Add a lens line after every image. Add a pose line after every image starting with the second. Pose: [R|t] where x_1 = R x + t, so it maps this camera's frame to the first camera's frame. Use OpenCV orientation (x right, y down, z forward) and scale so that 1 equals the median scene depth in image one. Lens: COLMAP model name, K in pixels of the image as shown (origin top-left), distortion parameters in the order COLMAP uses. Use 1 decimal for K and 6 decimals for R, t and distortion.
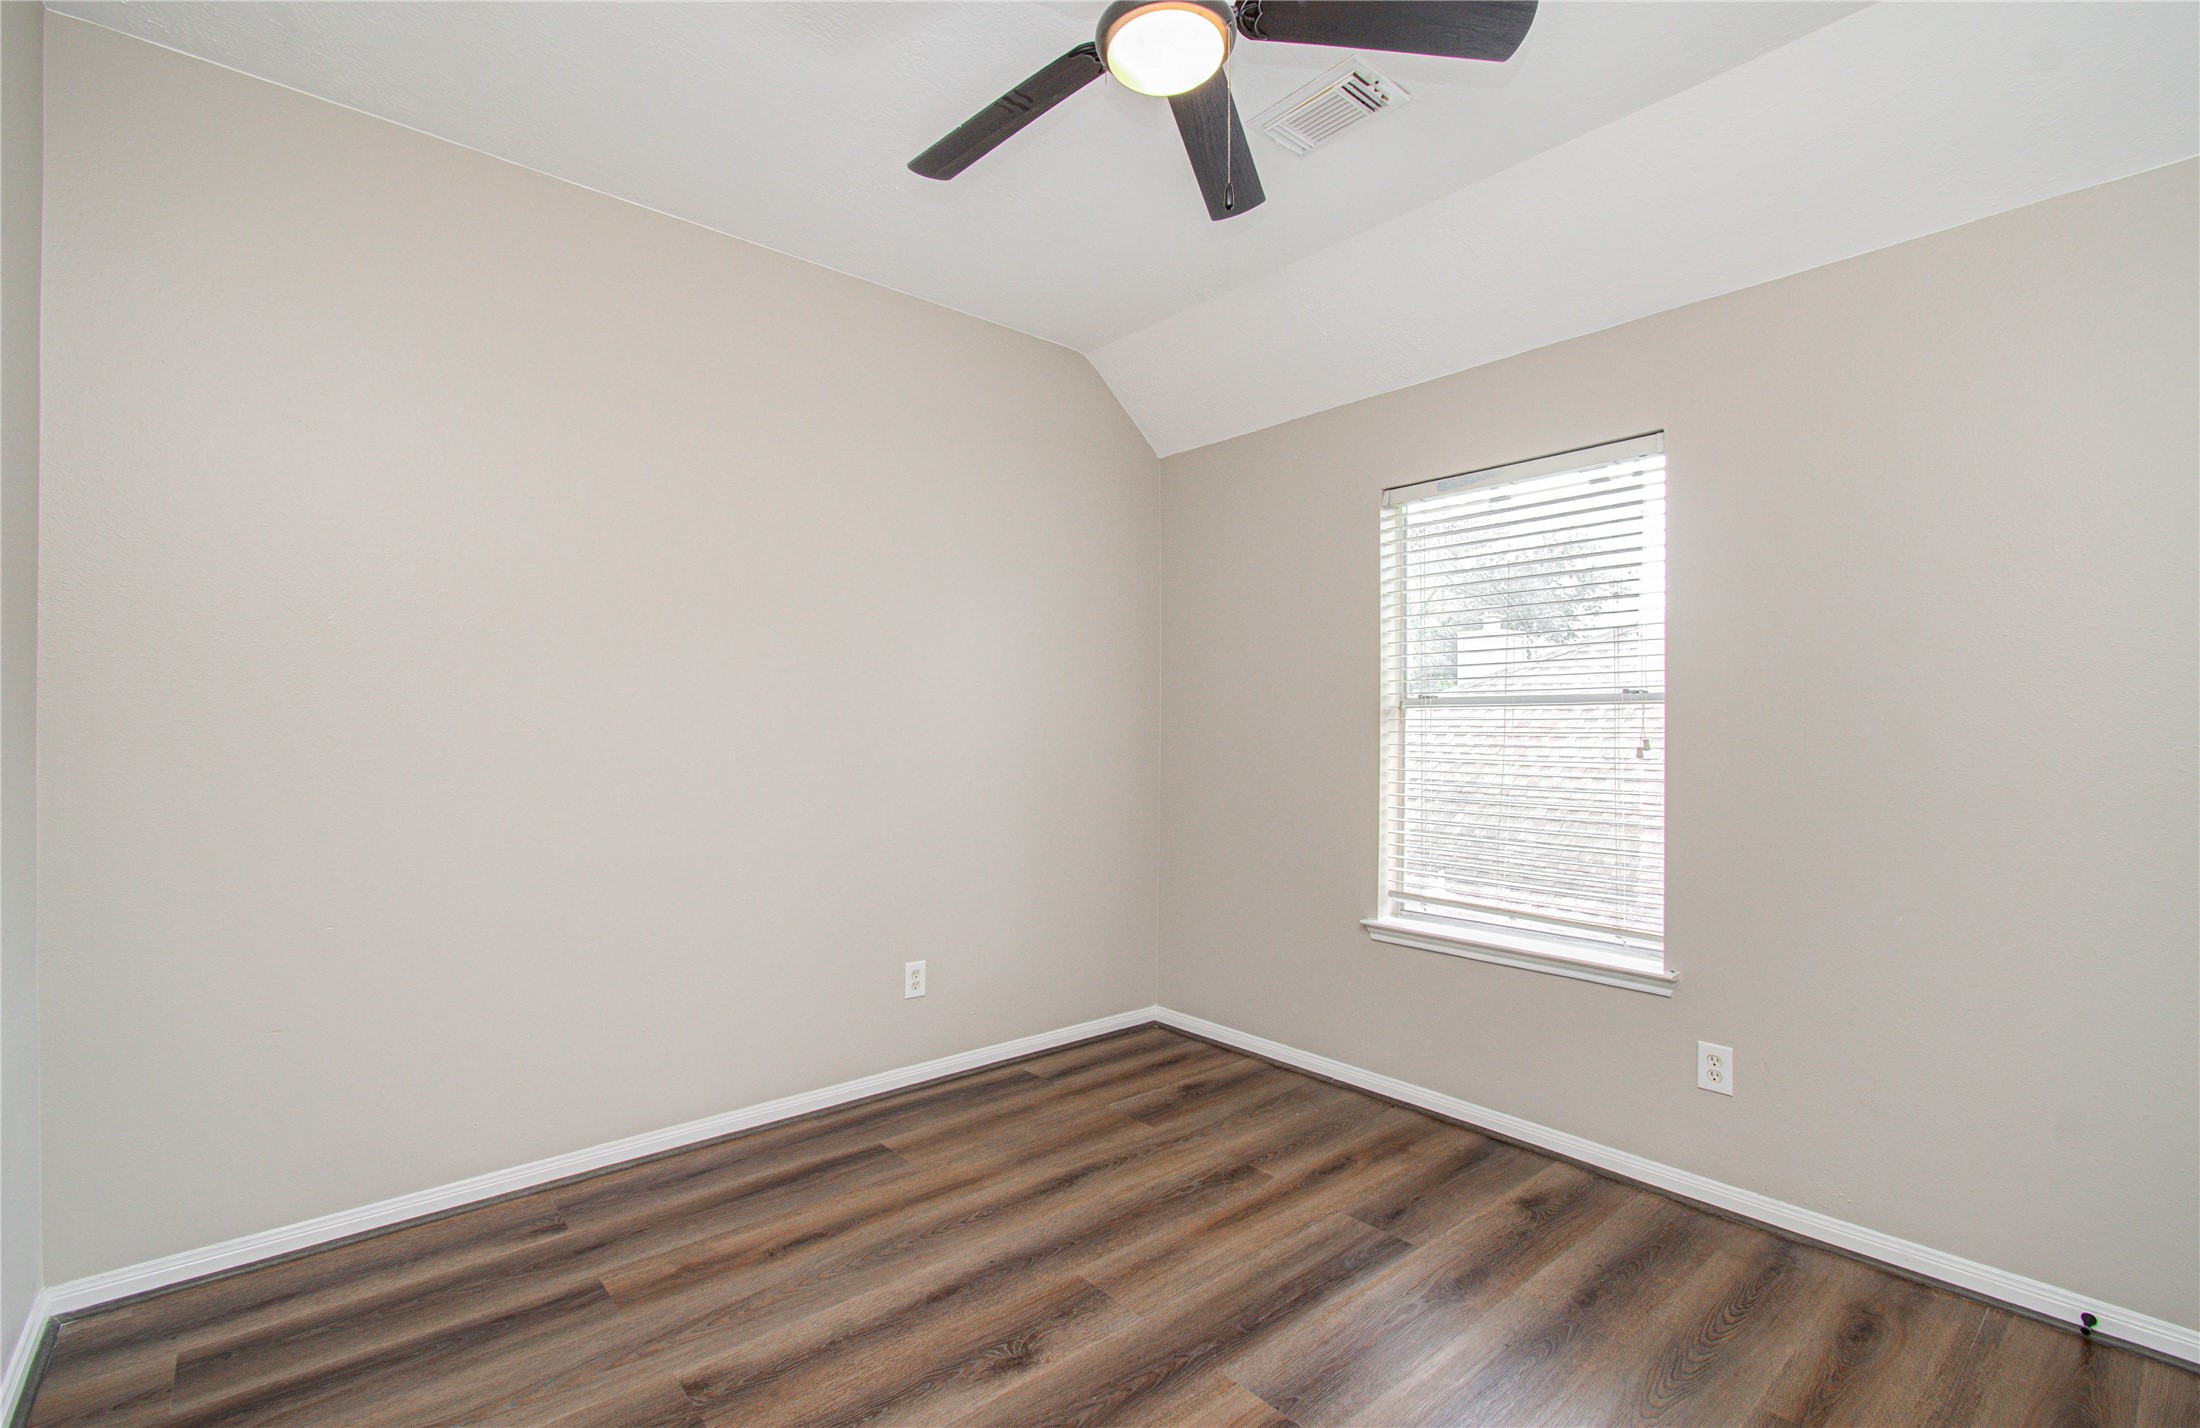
lens RADIAL K [[951.0, 0, 1100.6], [0, 951.0, 722.8], [0, 0, 1]] dist [-0.006246, 0.000294]
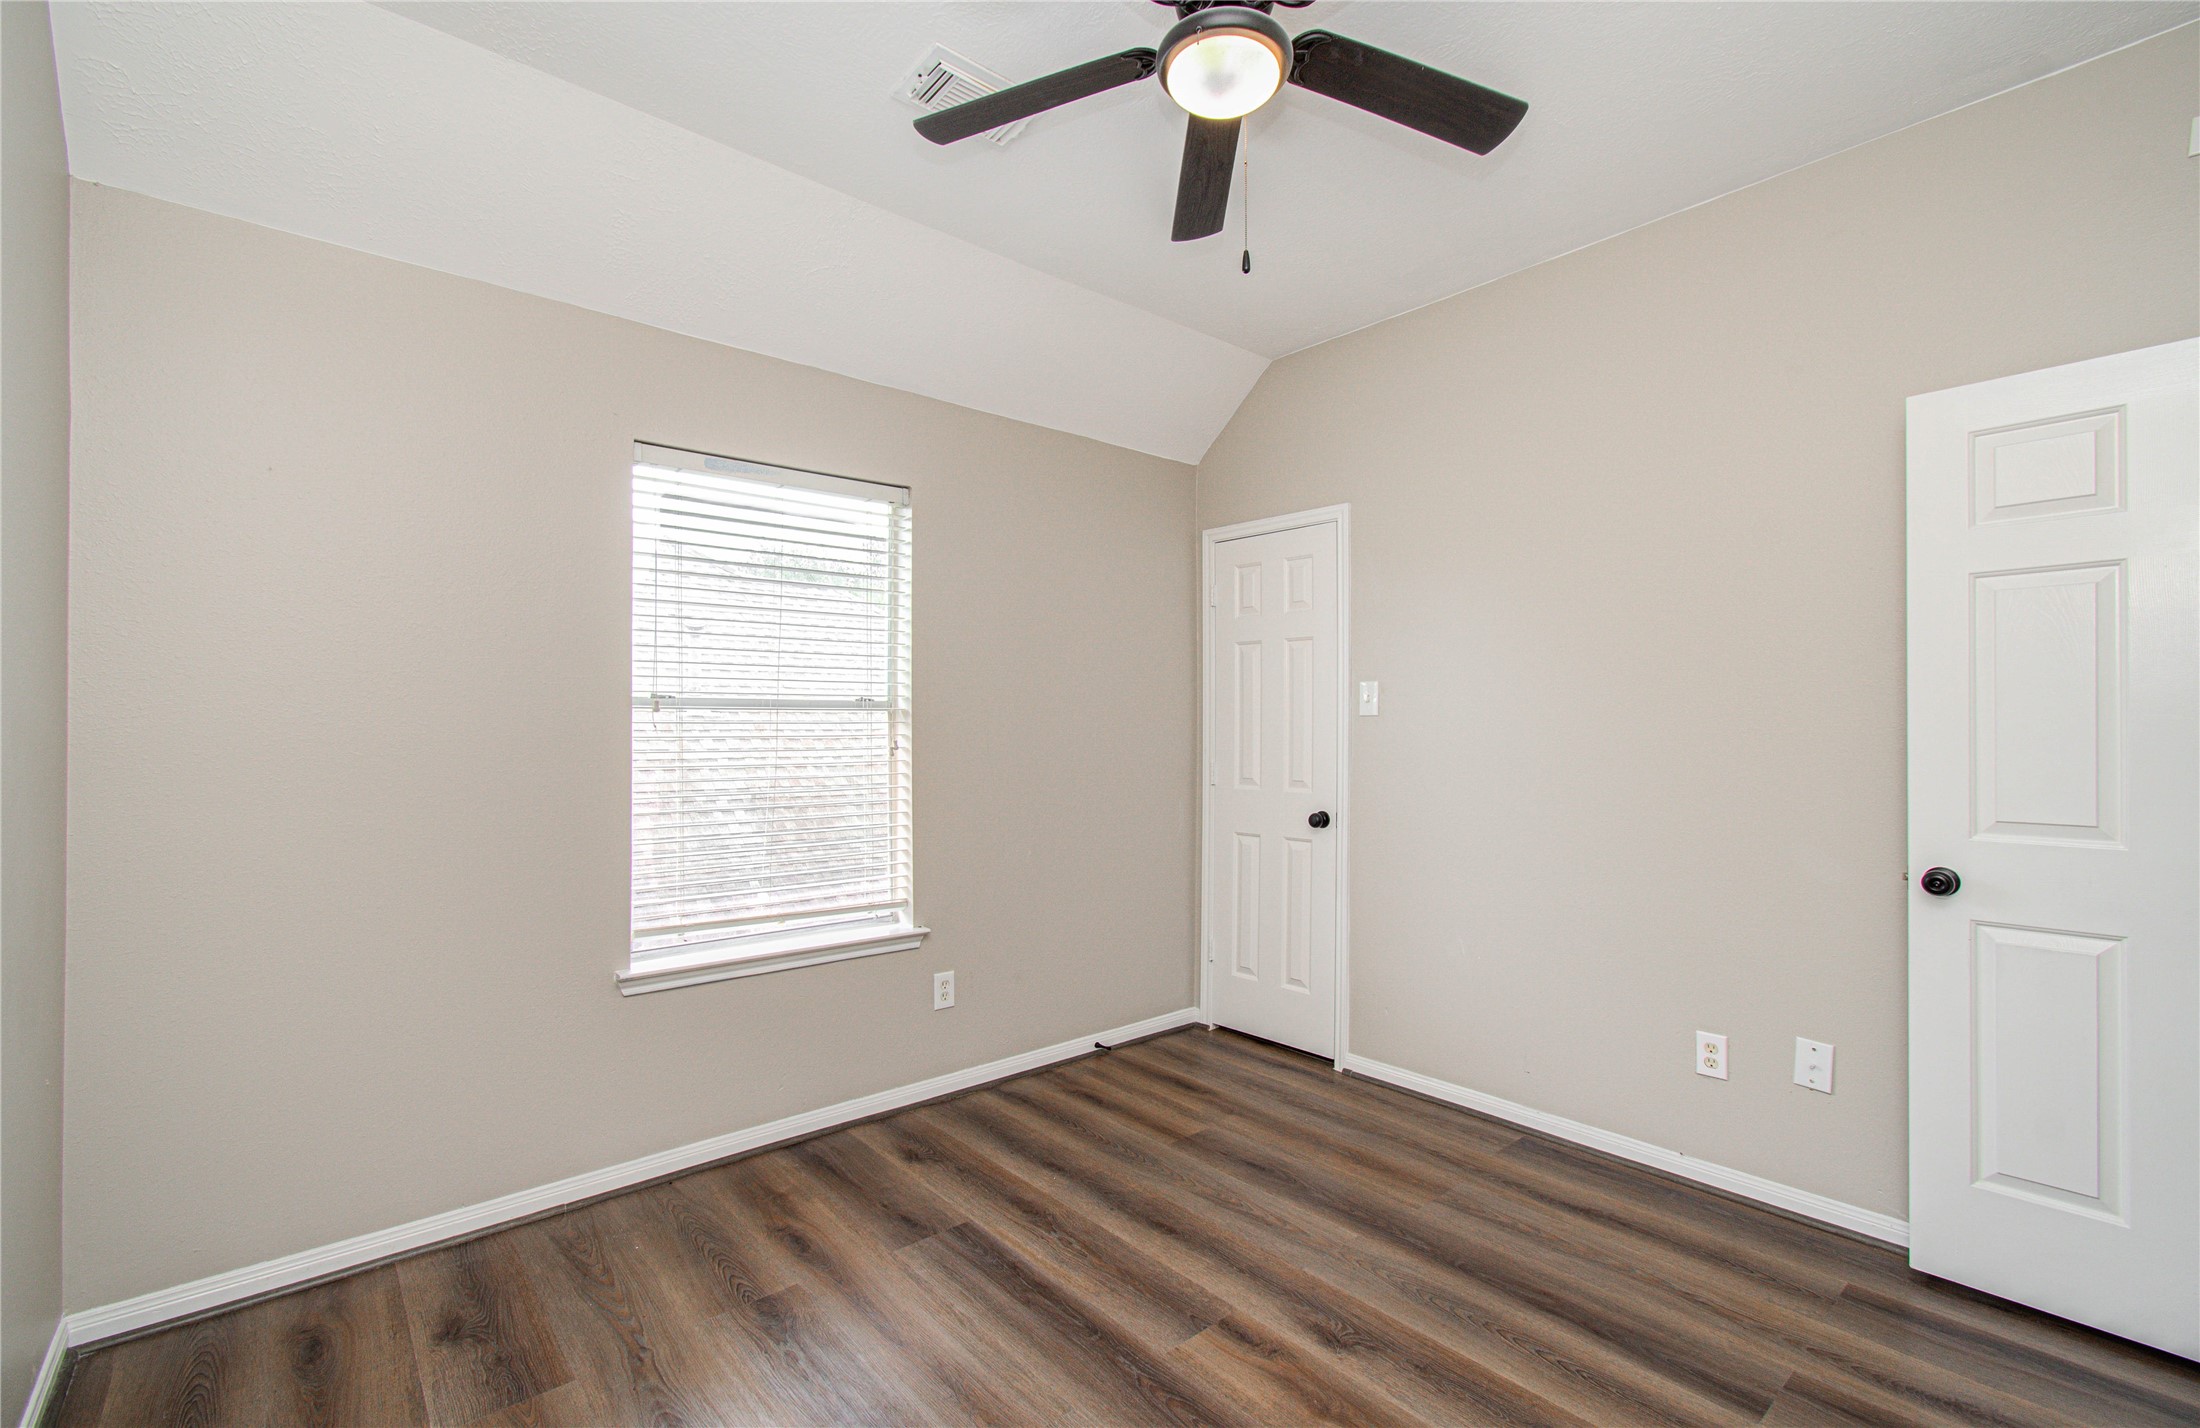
lens RADIAL K [[936.0, 0, 1097.7], [0, 936.0, 748.7], [0, 0, 1]] dist [0.002937, 0.000178]
pose [[-0.003961, -0.015759, 0.999868, -0.579988], [-0.005472, 0.999861, 0.015737, 0.006692], [-0.999977, -0.005409, -0.004047, 0.710598]]
